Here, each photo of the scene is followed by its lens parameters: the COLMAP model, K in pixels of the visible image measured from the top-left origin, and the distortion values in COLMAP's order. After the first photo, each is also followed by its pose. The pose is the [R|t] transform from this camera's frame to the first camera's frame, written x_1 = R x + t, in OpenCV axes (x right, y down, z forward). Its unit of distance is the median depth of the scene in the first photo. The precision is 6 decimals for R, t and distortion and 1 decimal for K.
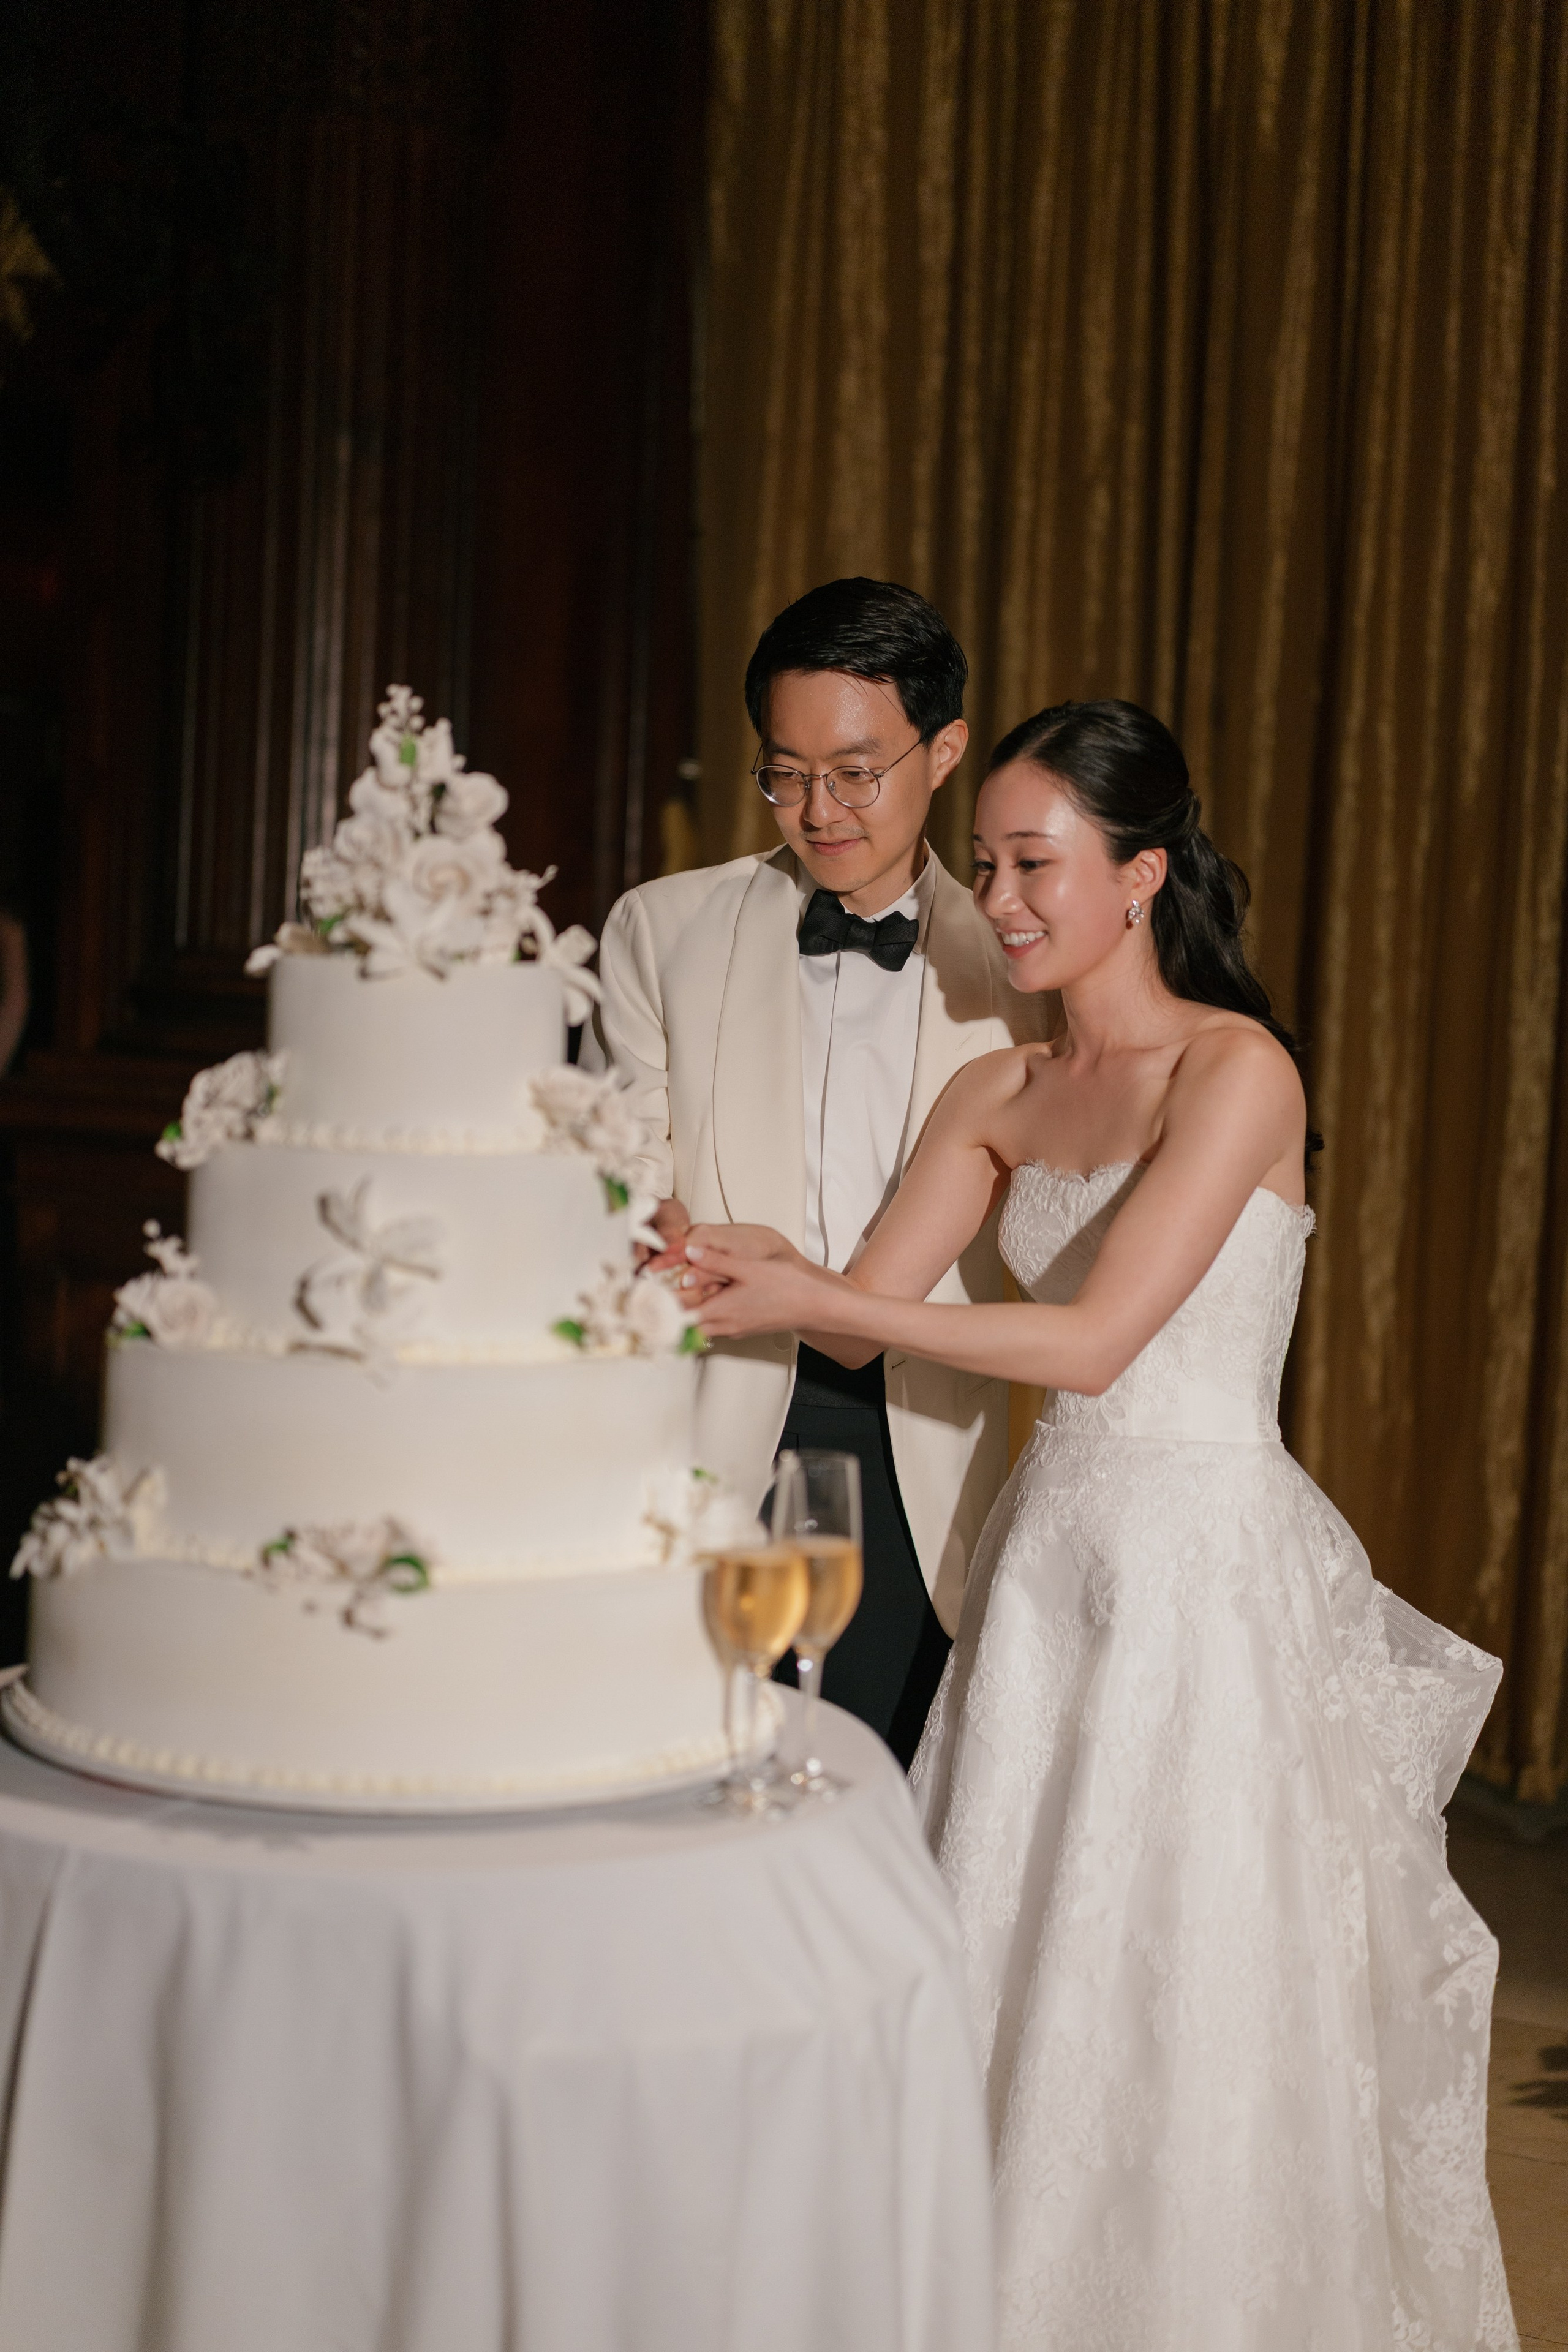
lens RADIAL K [[3256.3, 0, 744.9], [0, 3256.3, 1213.2], [0, 0, 1]] dist [0.001527, 0.000000]
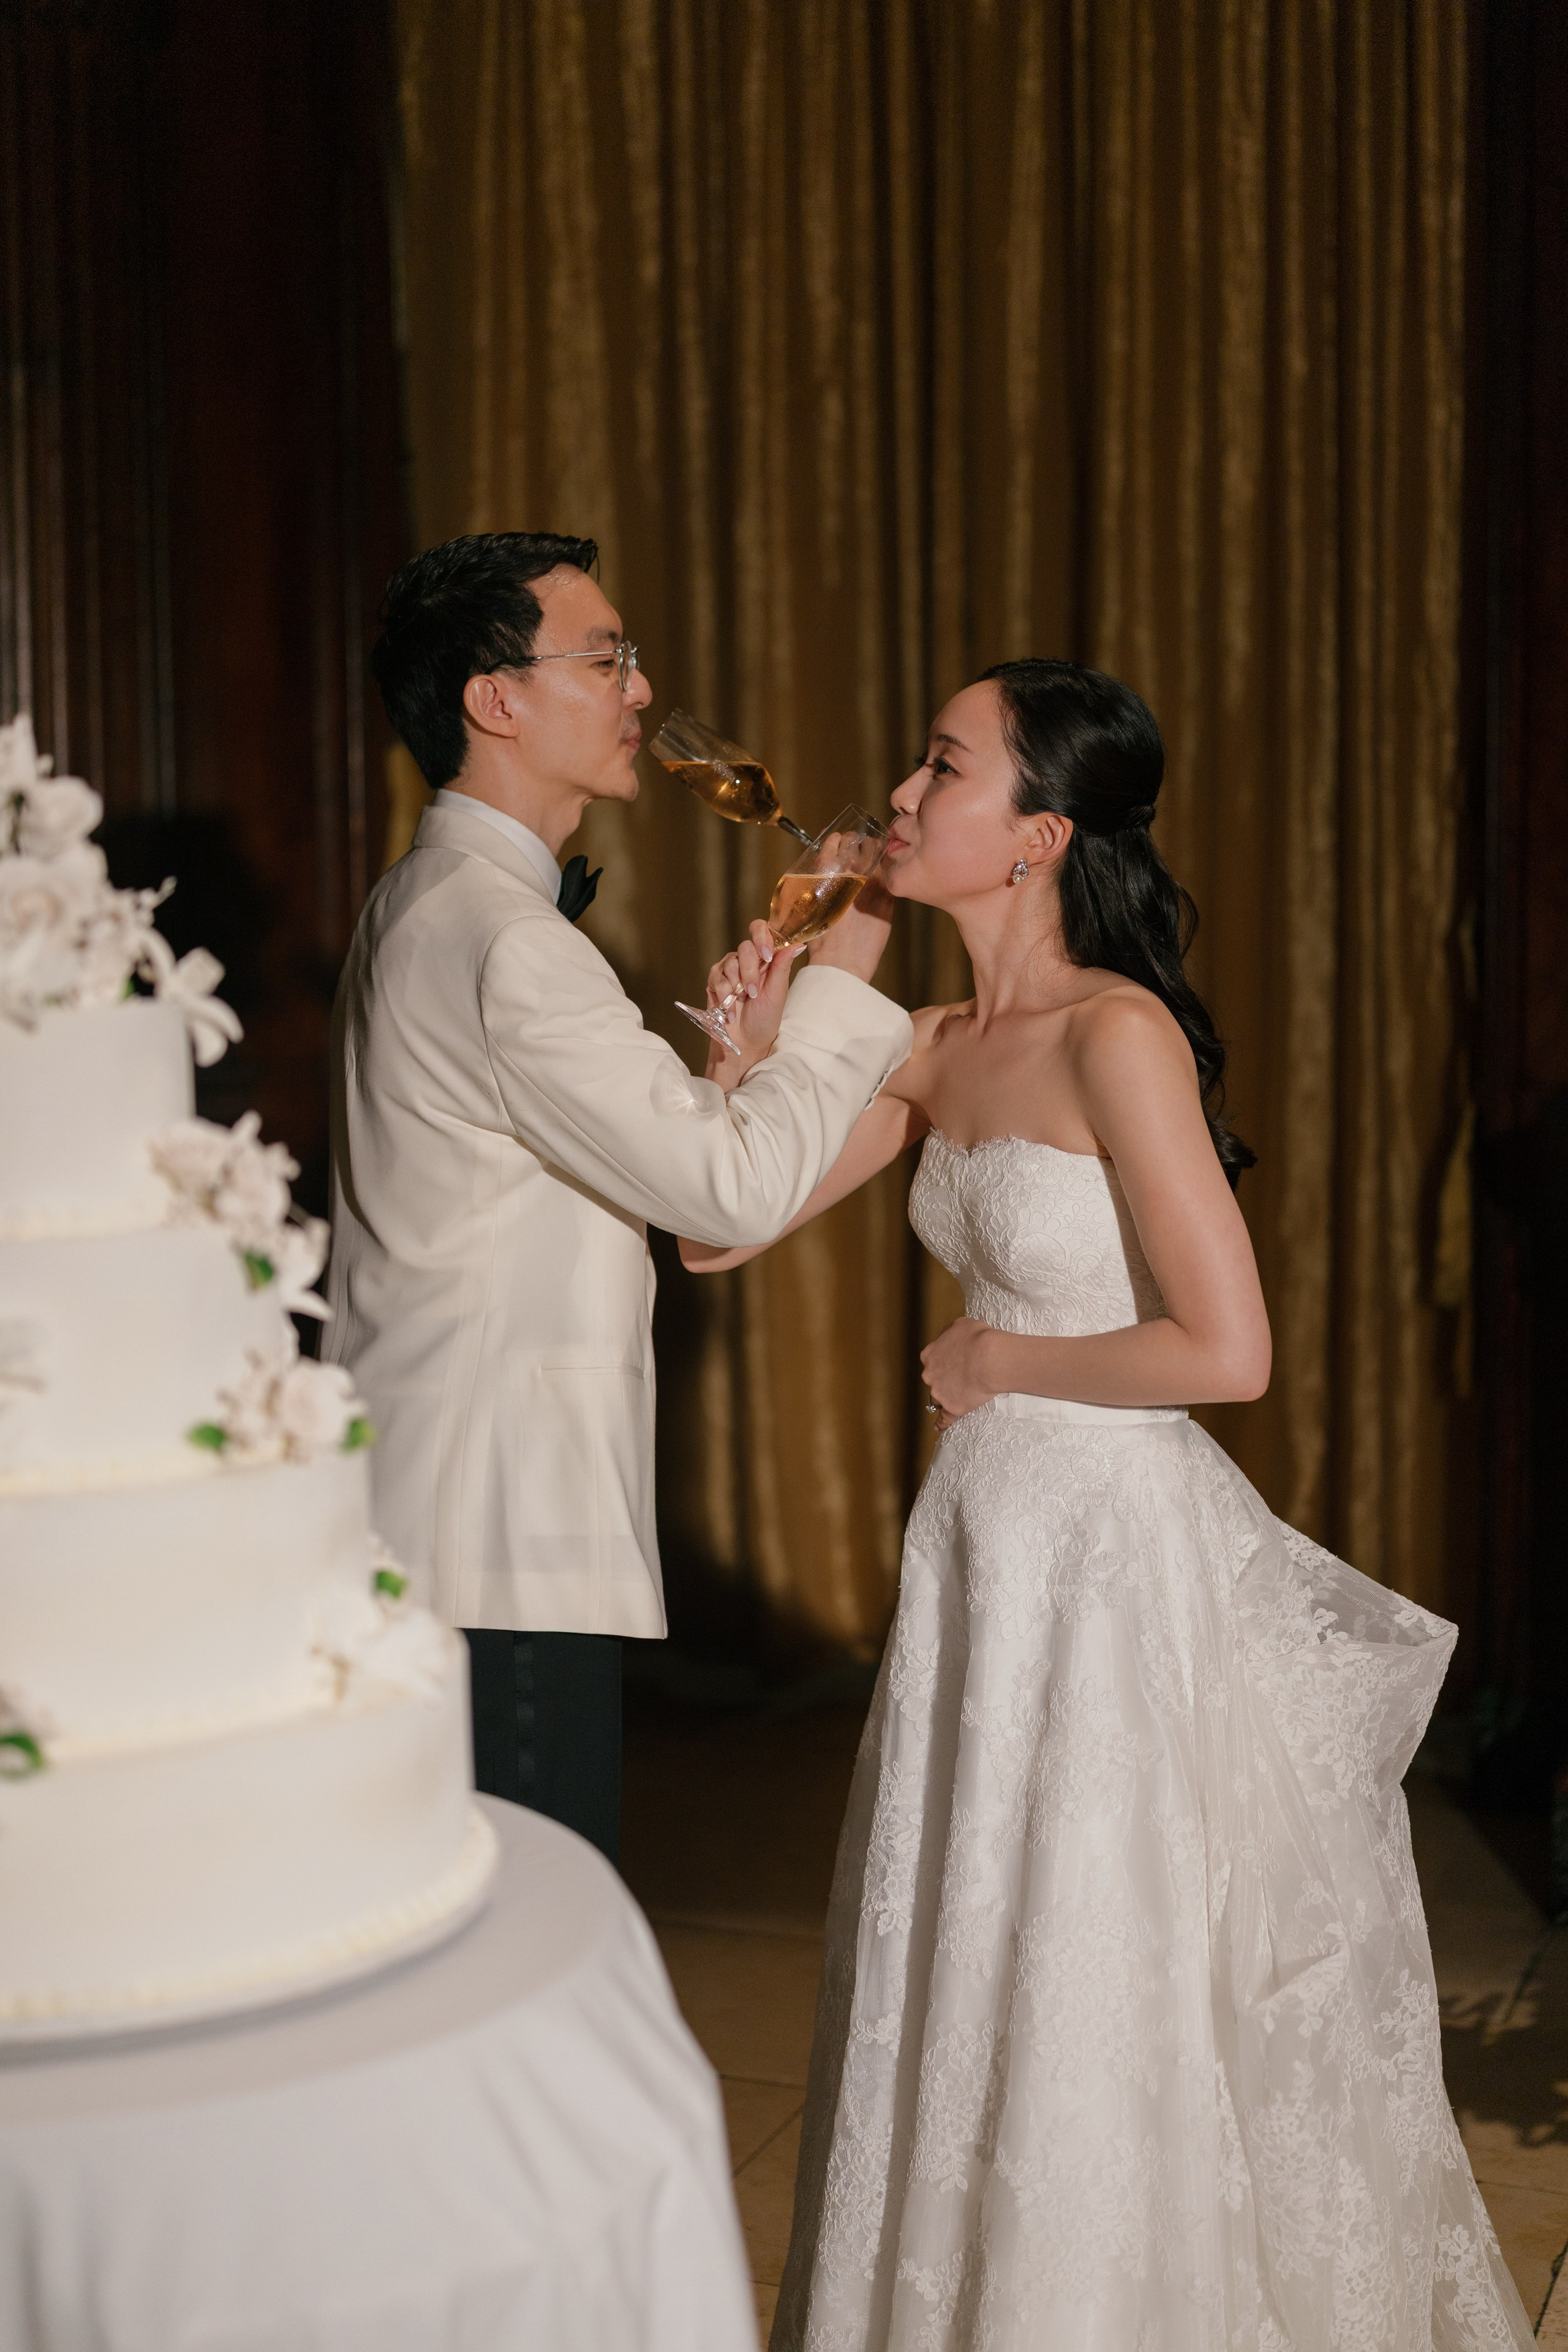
lens RADIAL K [[3256.3, 0, 752.4], [0, 3256.3, 1201.1], [0, 0, 1]] dist [0.001527, 0.000000]
pose [[0.996360, -0.057314, 0.063098, 0.035570], [0.055787, 0.998112, 0.025695, -0.037590], [-0.064451, -0.022081, 0.997677, 0.145338]]
